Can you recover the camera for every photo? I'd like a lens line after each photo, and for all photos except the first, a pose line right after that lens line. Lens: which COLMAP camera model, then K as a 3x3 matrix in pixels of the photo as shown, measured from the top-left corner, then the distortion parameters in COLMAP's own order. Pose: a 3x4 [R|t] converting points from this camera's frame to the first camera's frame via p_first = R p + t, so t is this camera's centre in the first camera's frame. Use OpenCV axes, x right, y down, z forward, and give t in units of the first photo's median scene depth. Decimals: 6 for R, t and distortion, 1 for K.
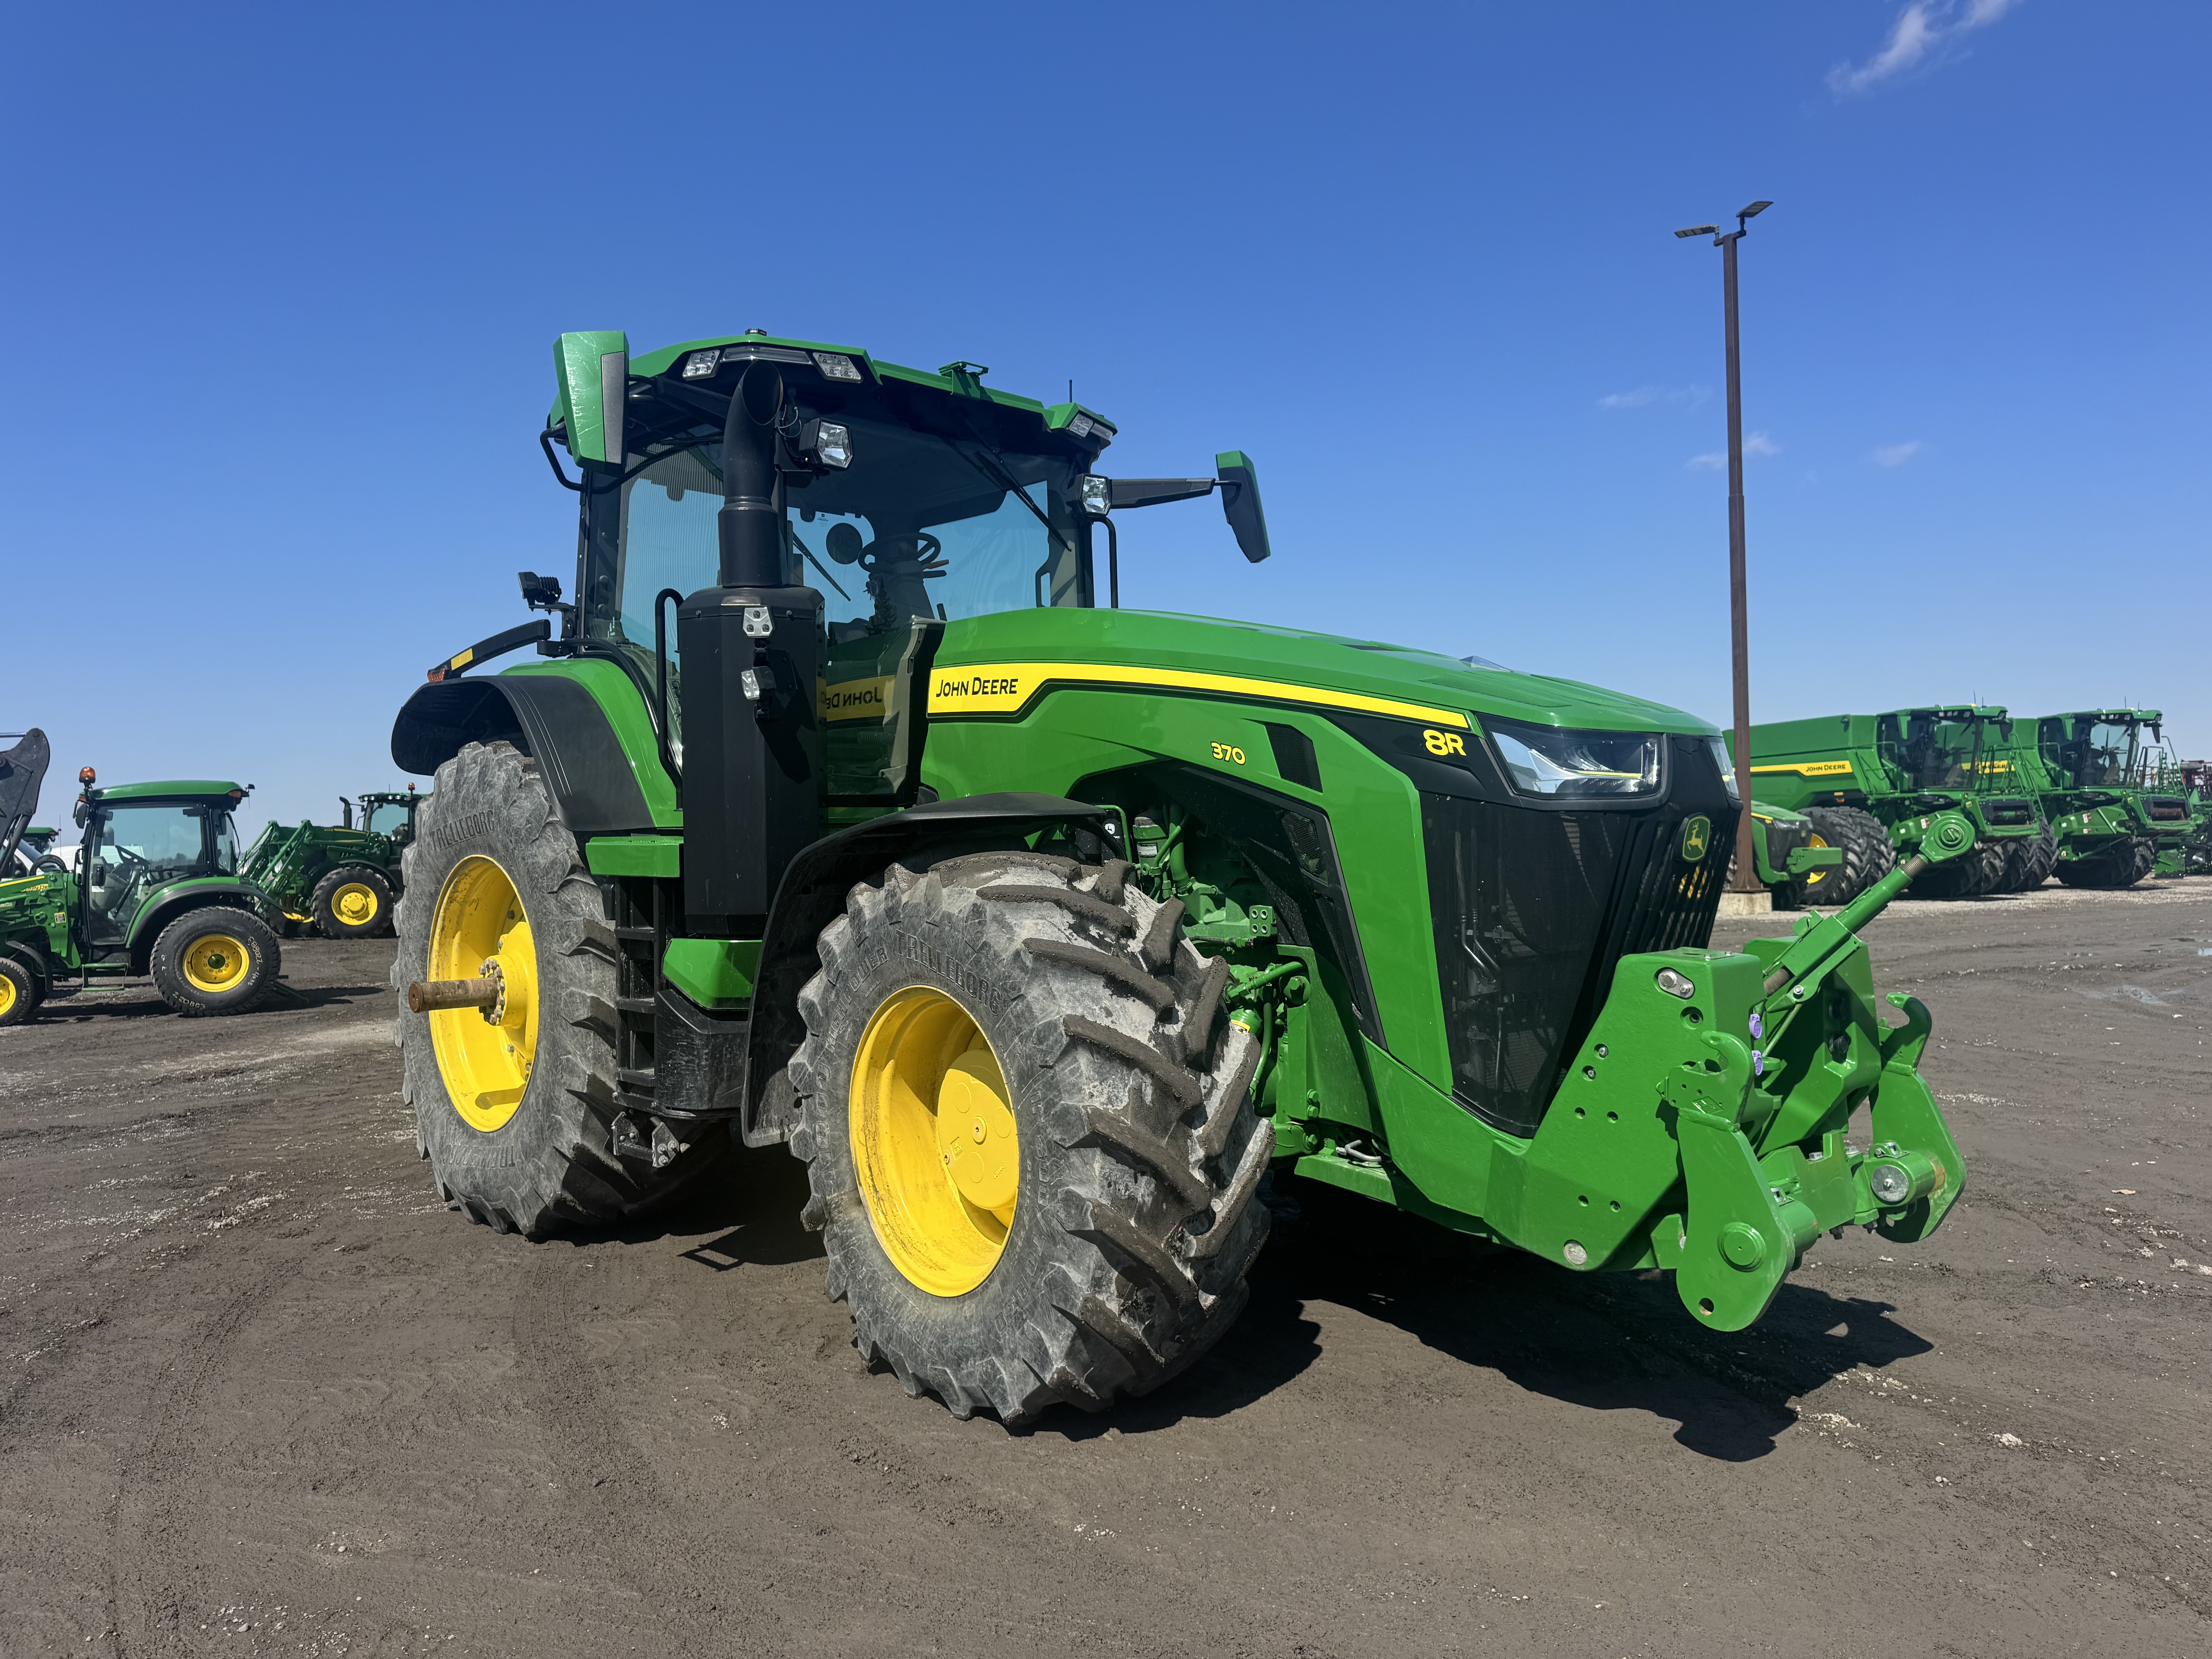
lens RADIAL K [[1564.9, 0, 1106.0], [0, 1564.9, 829.5], [0, 0, 1]] dist [0.069882, -0.000221]
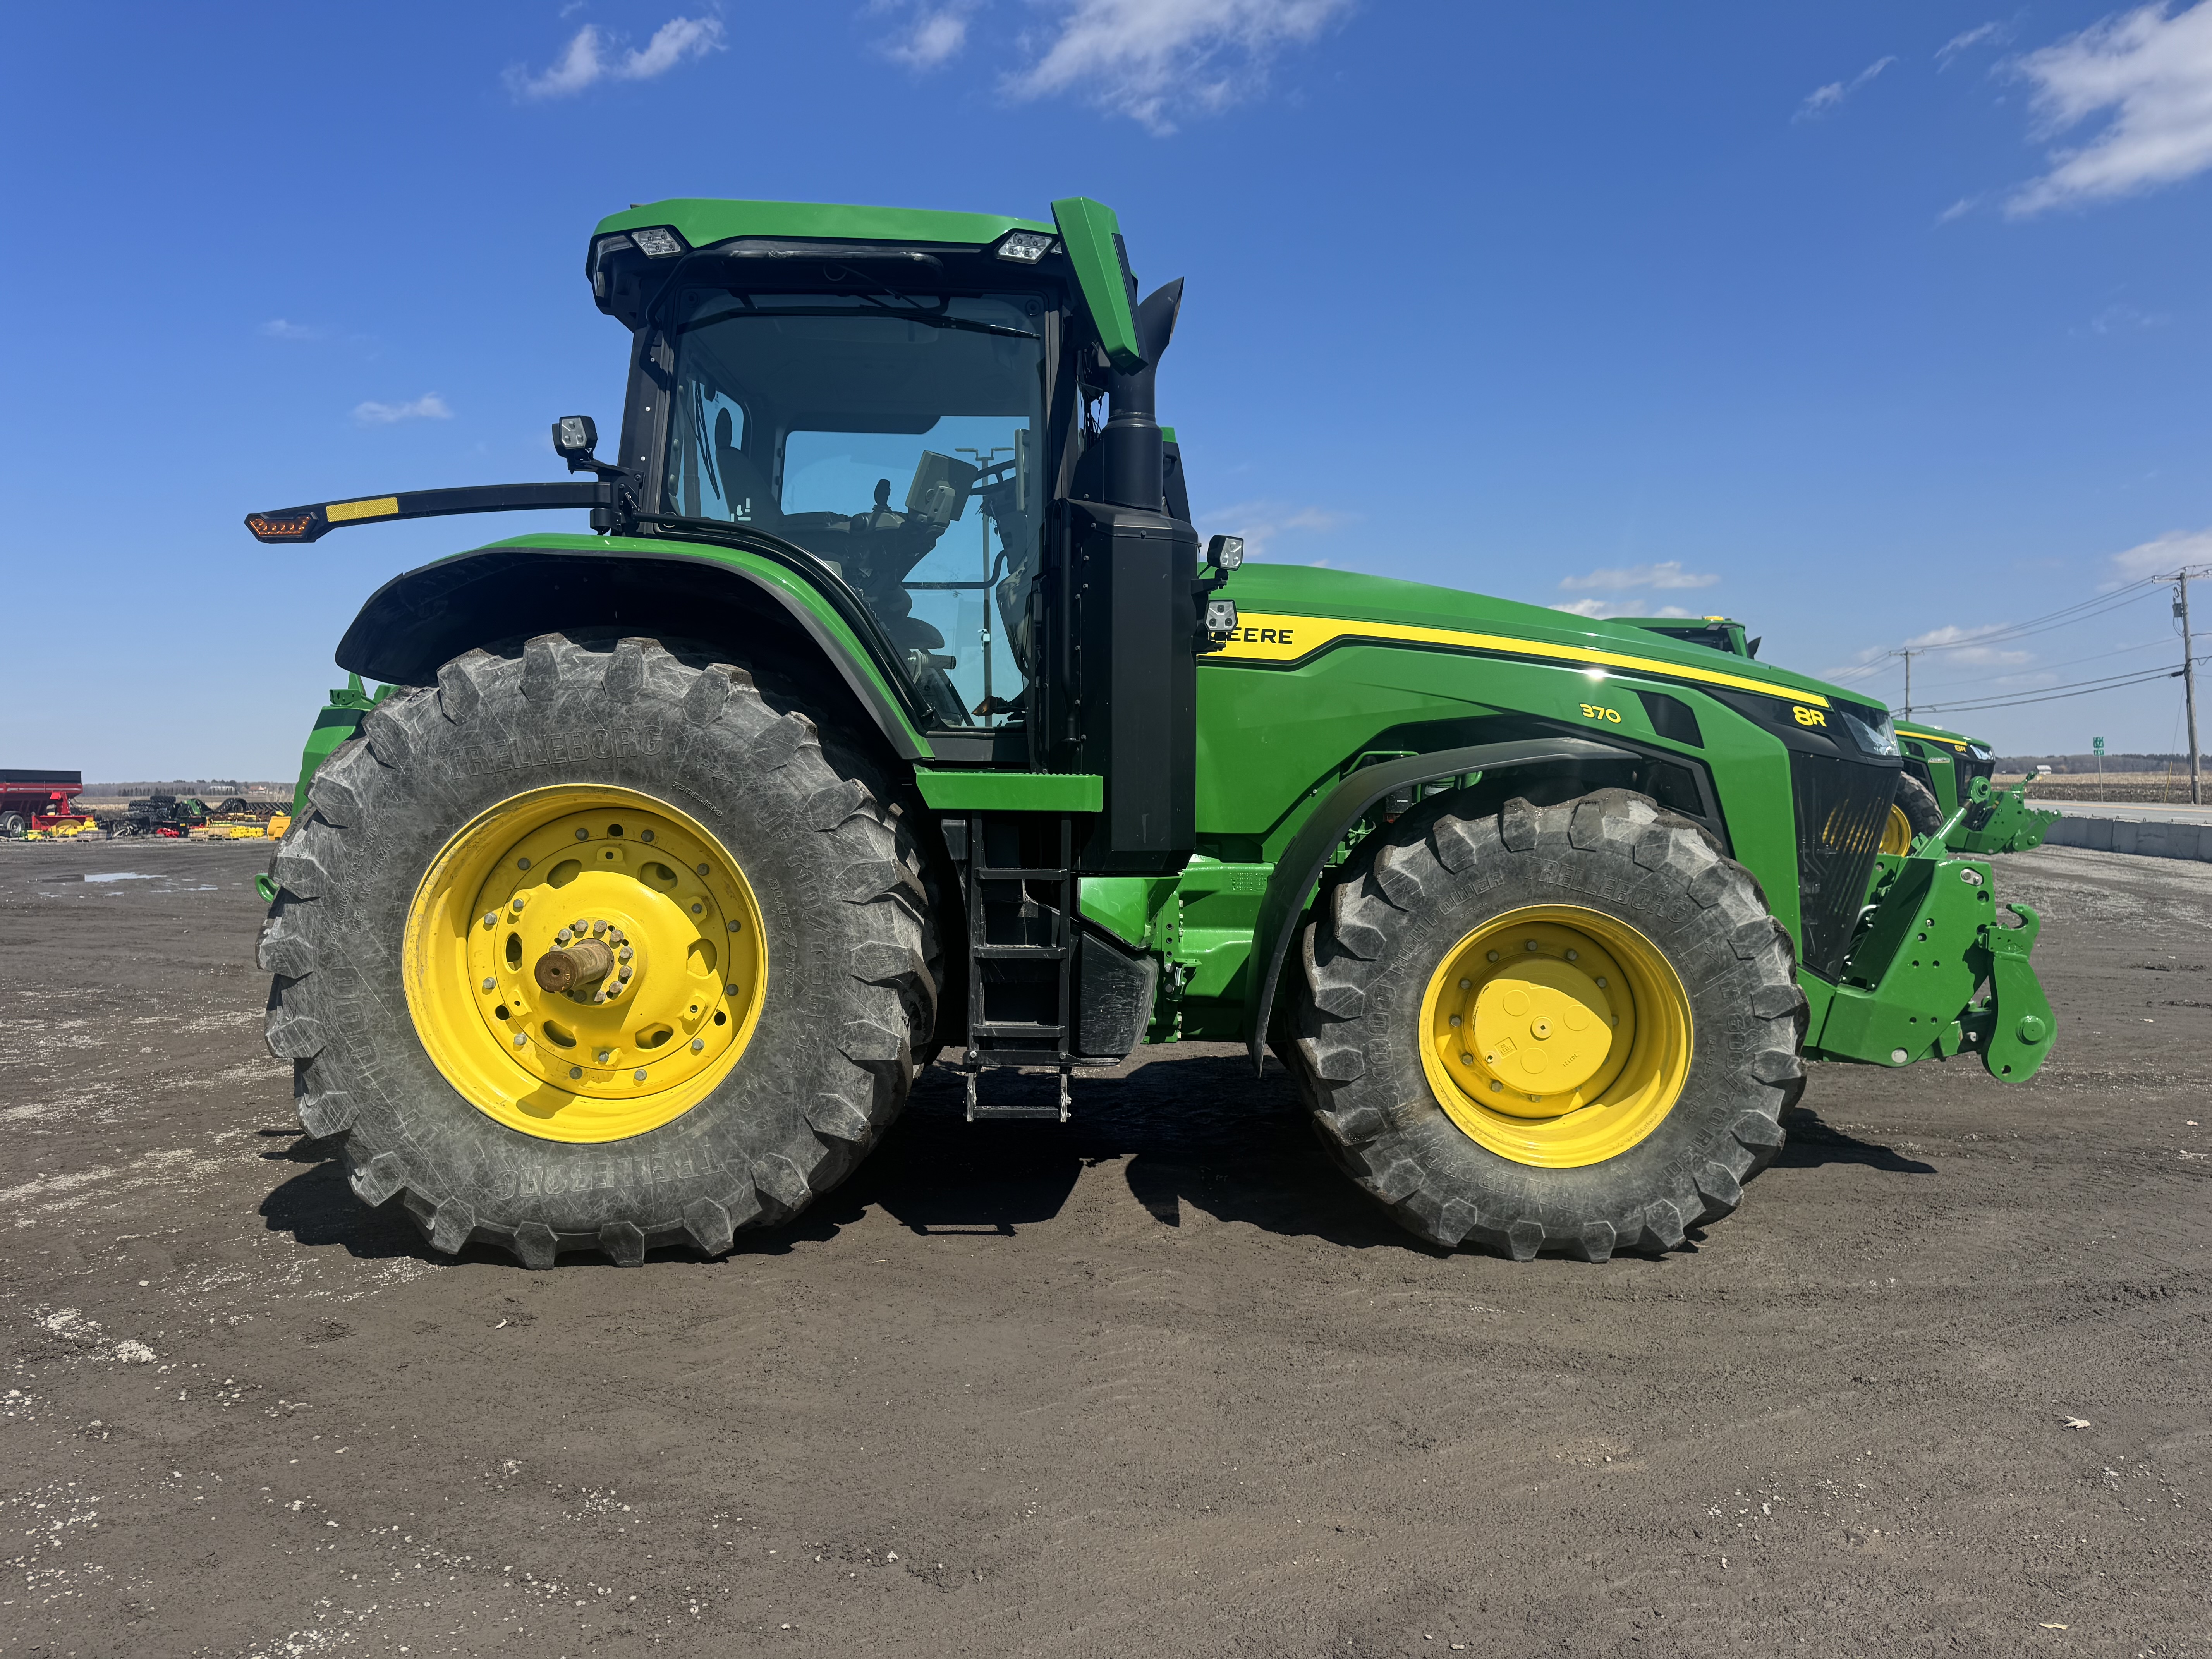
lens RADIAL K [[1509.3, 0, 1106.0], [0, 1509.3, 829.5], [0, 0, 1]] dist [0.038728, -0.000784]
pose [[0.702705, -0.002576, 0.711477, -1.127219], [-0.018064, 0.999606, 0.021461, 0.026772], [-0.711252, -0.027933, 0.702382, 0.450334]]
